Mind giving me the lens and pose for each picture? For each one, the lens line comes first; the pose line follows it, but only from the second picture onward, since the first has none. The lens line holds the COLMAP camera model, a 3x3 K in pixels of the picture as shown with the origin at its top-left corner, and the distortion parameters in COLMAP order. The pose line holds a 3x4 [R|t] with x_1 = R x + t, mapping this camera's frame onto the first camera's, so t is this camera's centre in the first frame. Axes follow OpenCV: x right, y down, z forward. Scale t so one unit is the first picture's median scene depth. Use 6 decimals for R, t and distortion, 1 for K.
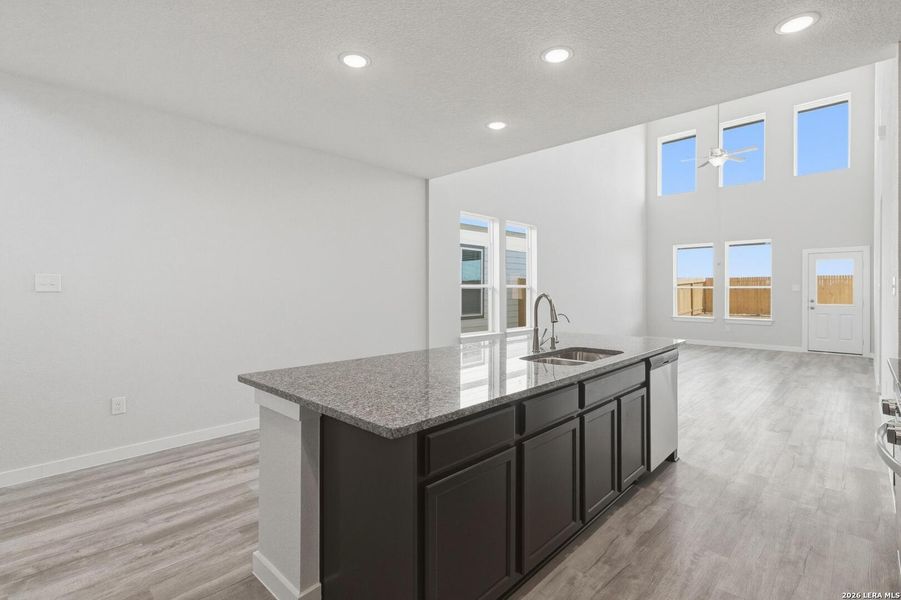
lens RADIAL K [[426.1, 0, 457.9], [0, 426.1, 295.4], [0, 0, 1]] dist [0.001001, 0.002120]
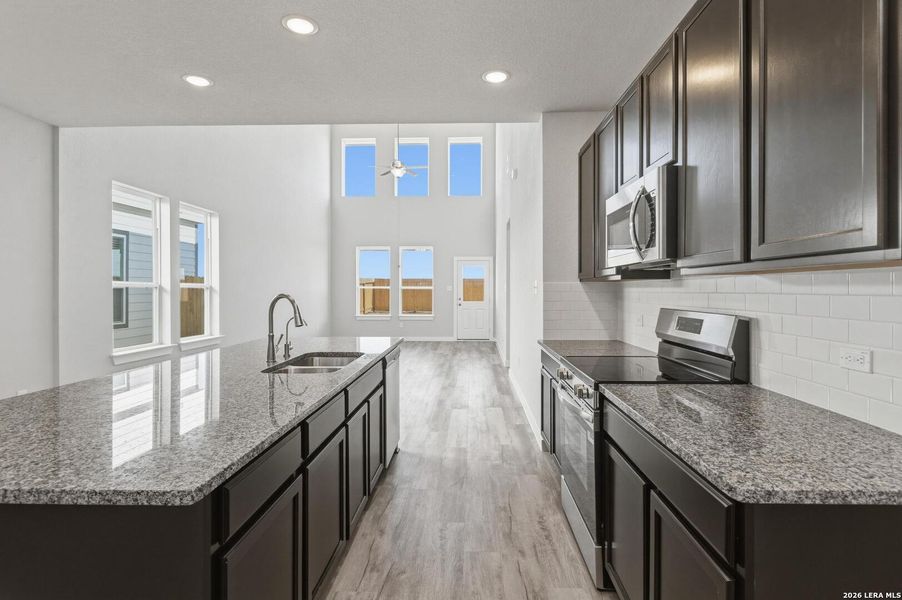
lens RADIAL K [[453.5, 0, 456.2], [0, 453.5, 295.6], [0, 0, 1]] dist [-0.003110, 0.001166]
pose [[0.749717, -0.006450, 0.661727, -0.121276], [0.006441, 0.999976, 0.002449, -0.000558], [-0.661727, 0.002426, 0.749741, 0.063031]]
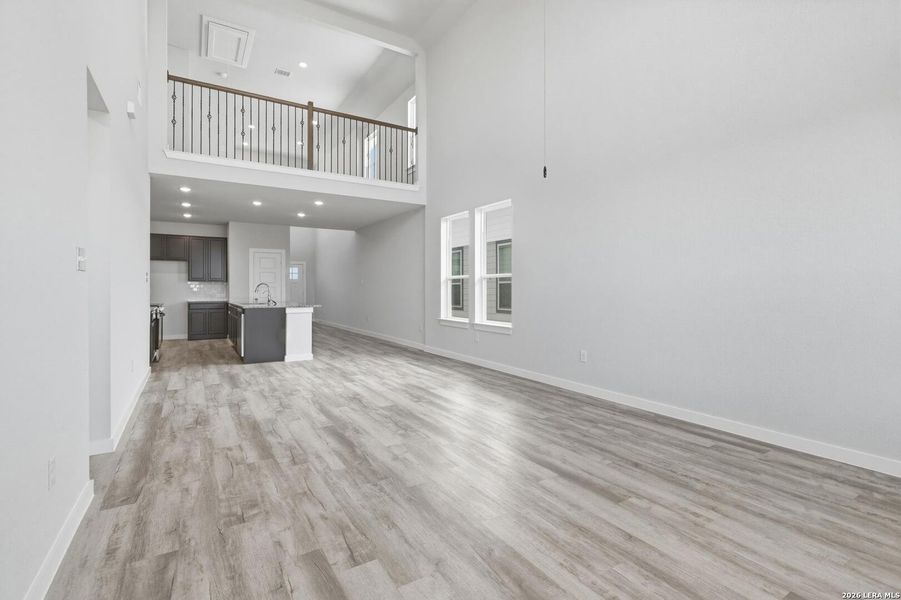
lens RADIAL K [[426.1, 0, 451.9], [0, 426.1, 284.1], [0, 0, 1]] dist [0.001001, 0.002120]
pose [[-0.250479, -0.009822, -0.968072, 2.278455], [-0.007589, 0.999938, -0.008182, 0.012957], [0.968092, 0.005297, -0.250538, 2.502078]]
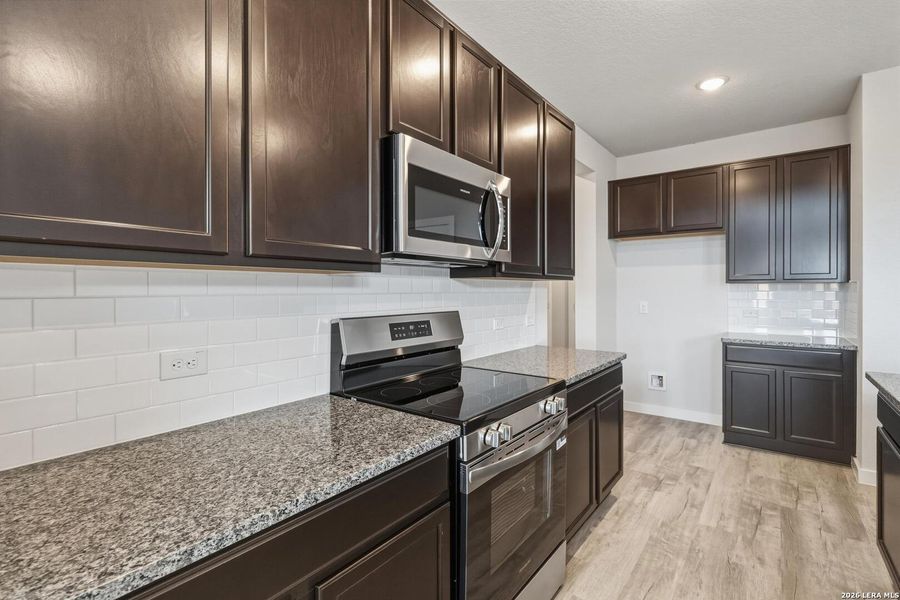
lens RADIAL K [[425.6, 0, 455.6], [0, 425.6, 292.2], [0, 0, 1]] dist [0.001001, 0.002120]
pose [[-0.993850, 0.001883, -0.110715, 0.633077], [0.000195, 0.999884, 0.015254, -0.012062], [0.110731, 0.015138, -0.993735, 0.956861]]
